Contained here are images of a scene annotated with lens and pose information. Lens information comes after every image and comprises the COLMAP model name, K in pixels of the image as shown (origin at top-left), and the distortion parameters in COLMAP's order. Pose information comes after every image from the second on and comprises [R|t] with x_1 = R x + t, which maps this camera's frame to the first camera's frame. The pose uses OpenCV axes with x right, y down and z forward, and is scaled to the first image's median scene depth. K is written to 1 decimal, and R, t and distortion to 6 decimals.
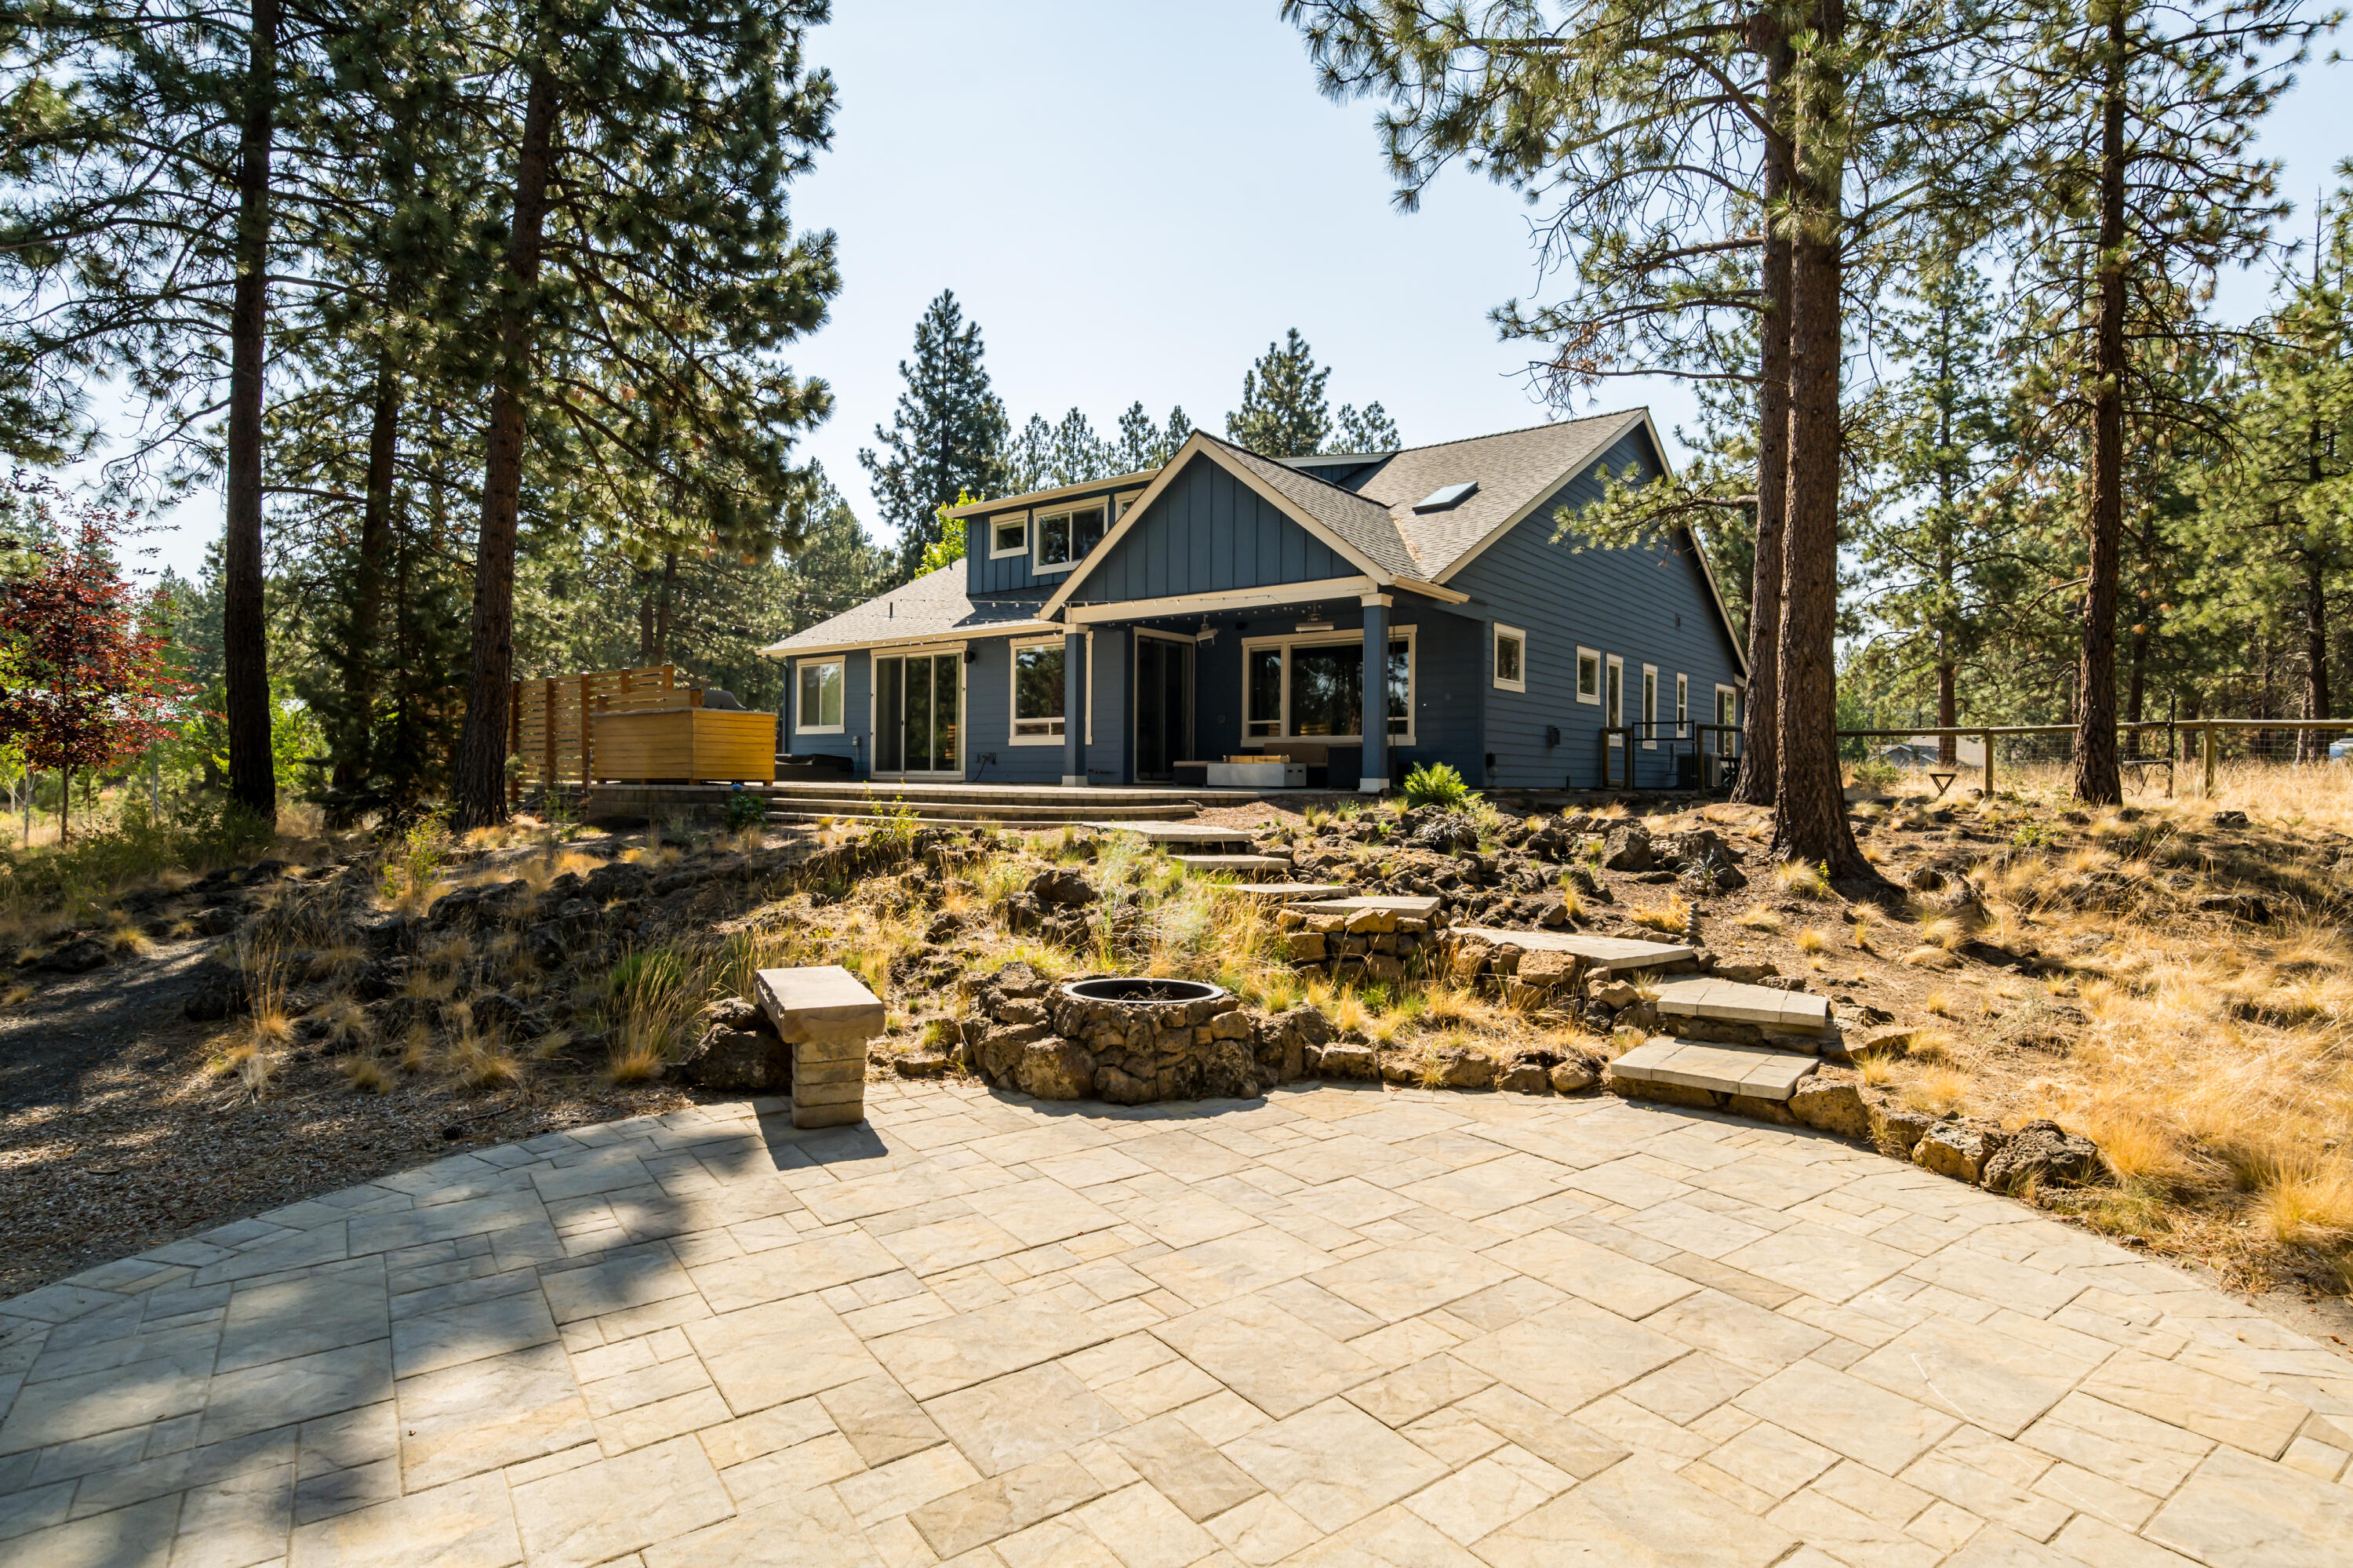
lens RADIAL K [[1193.4, 0, 1172.4], [0, 1193.4, 784.1], [0, 0, 1]] dist [-0.016968, 0.006804]
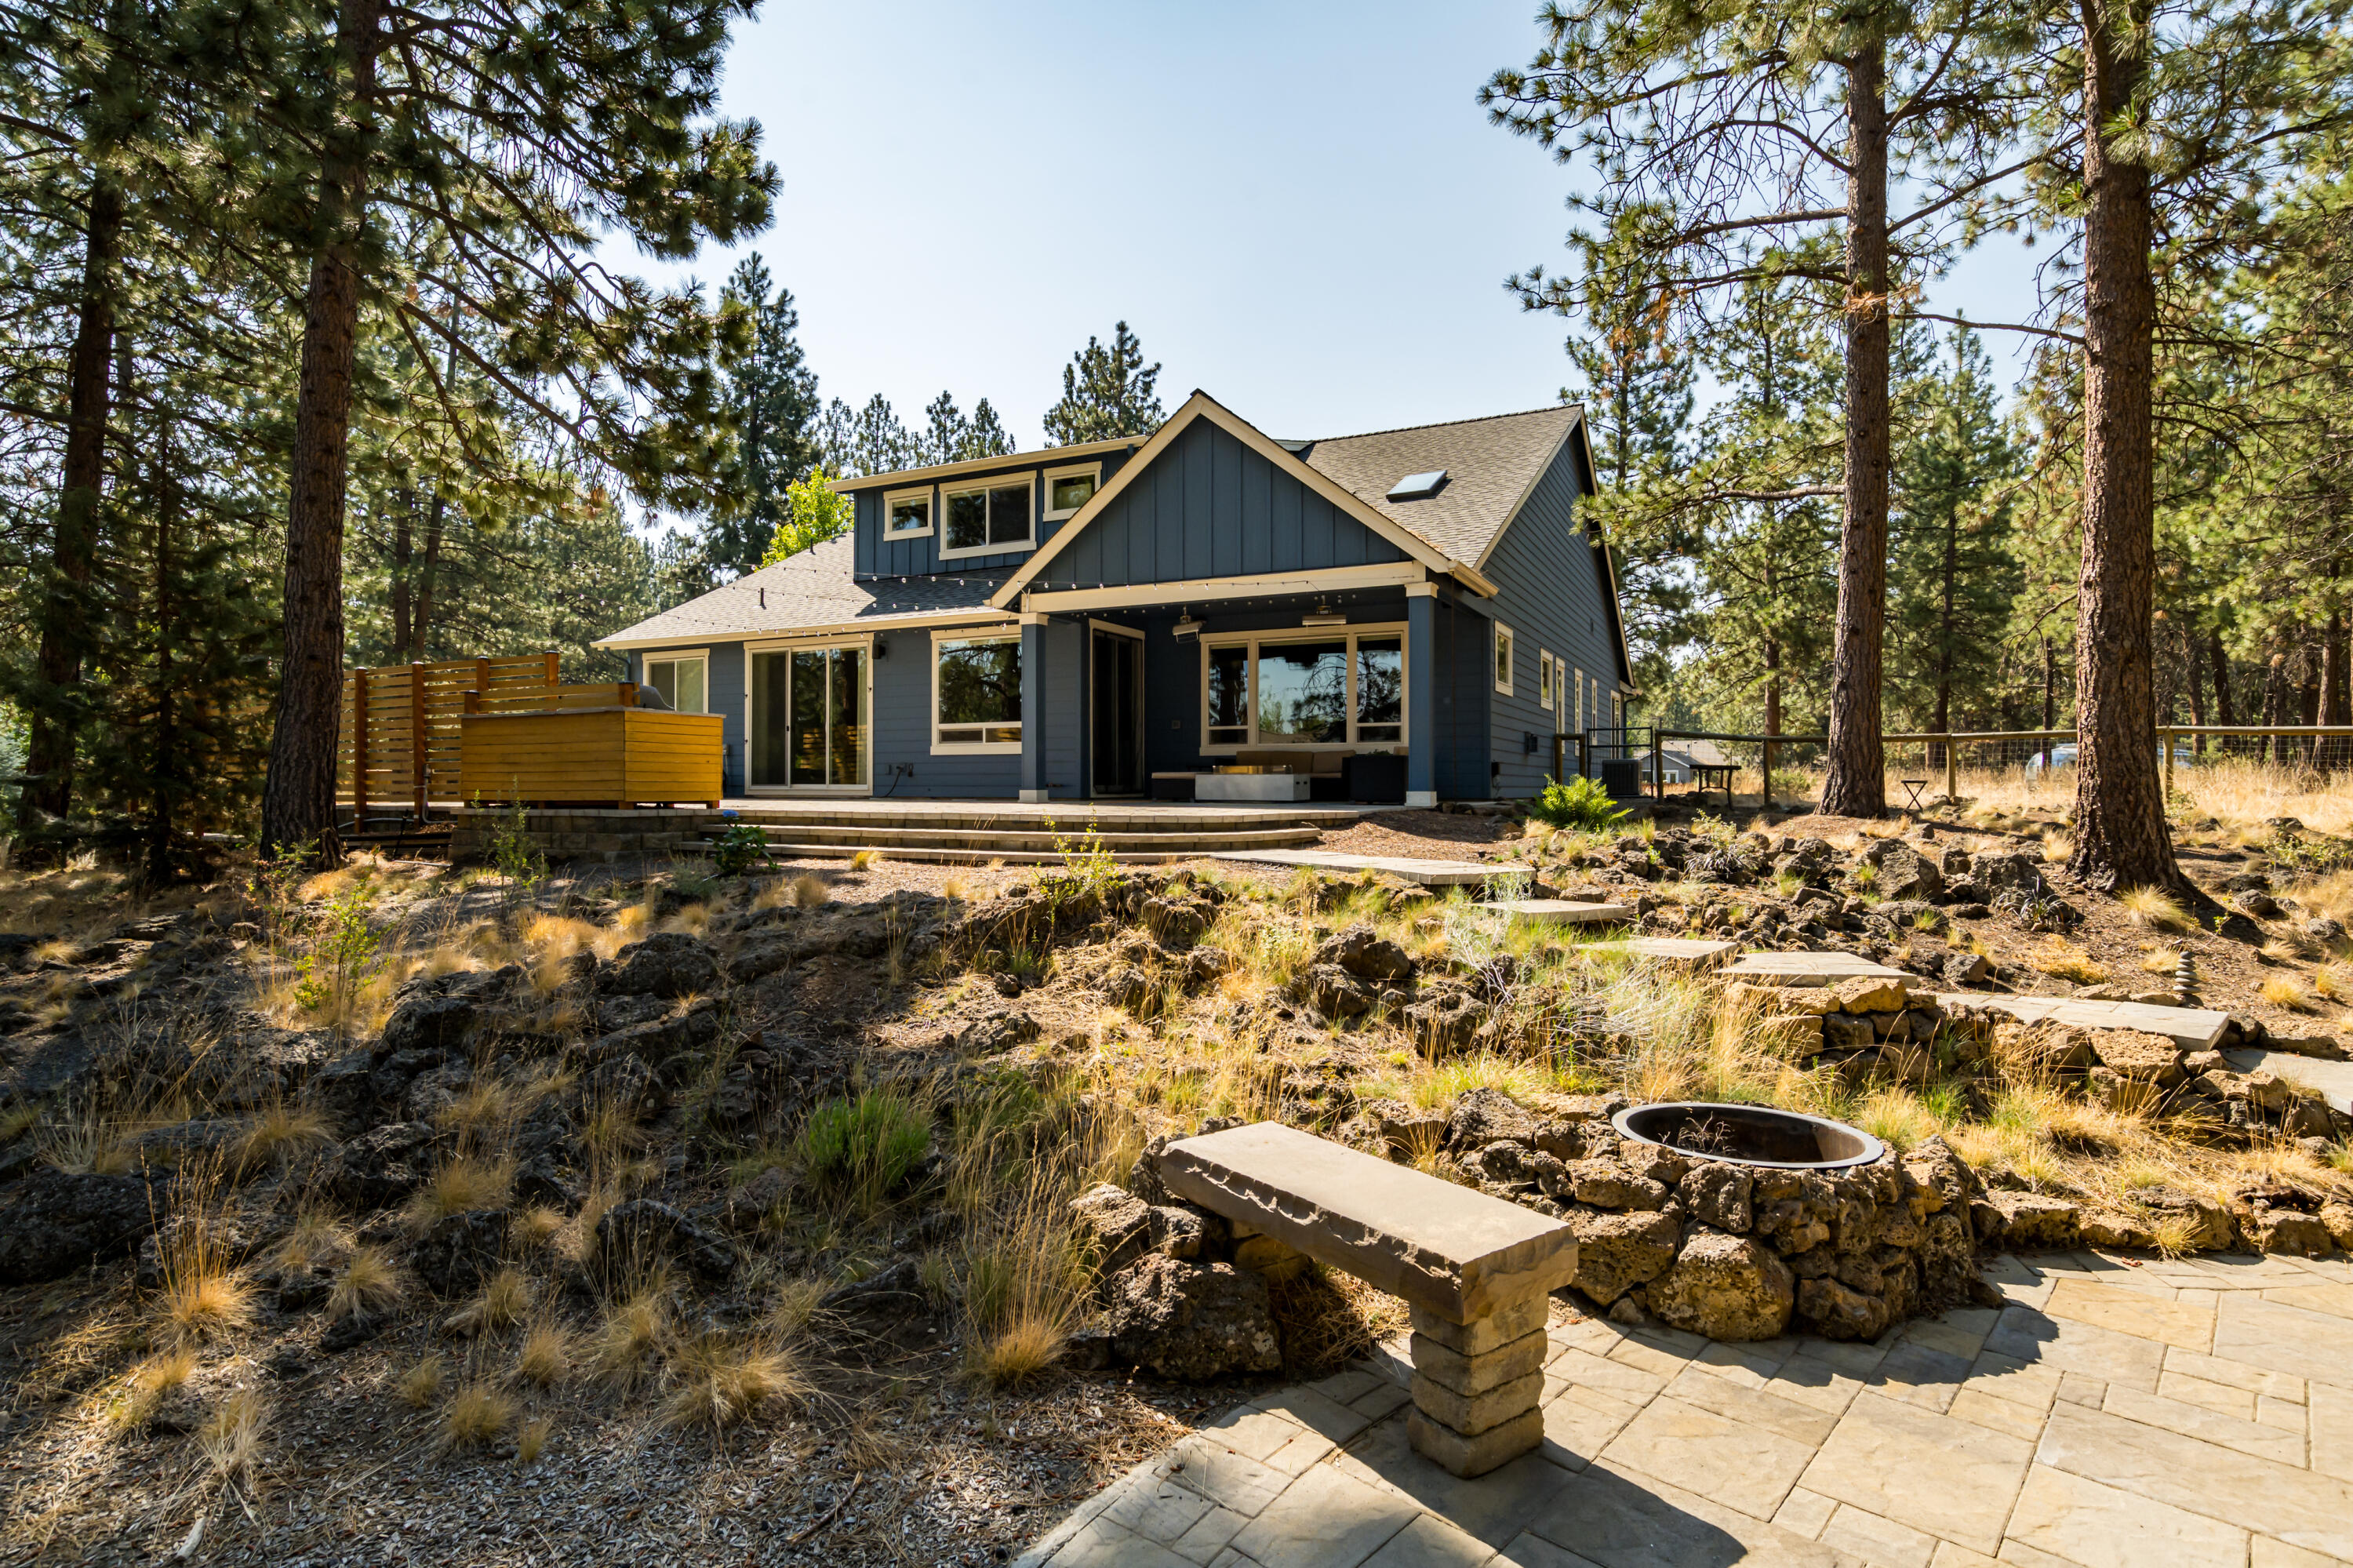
lens RADIAL K [[1193.4, 0, 1172.4], [0, 1193.4, 784.1], [0, 0, 1]] dist [-0.016968, 0.006804]
pose [[0.981082, -0.008263, 0.193417, -0.128587], [0.009285, 0.999947, -0.004381, -0.005490], [-0.193370, 0.006094, 0.981107, 0.117319]]
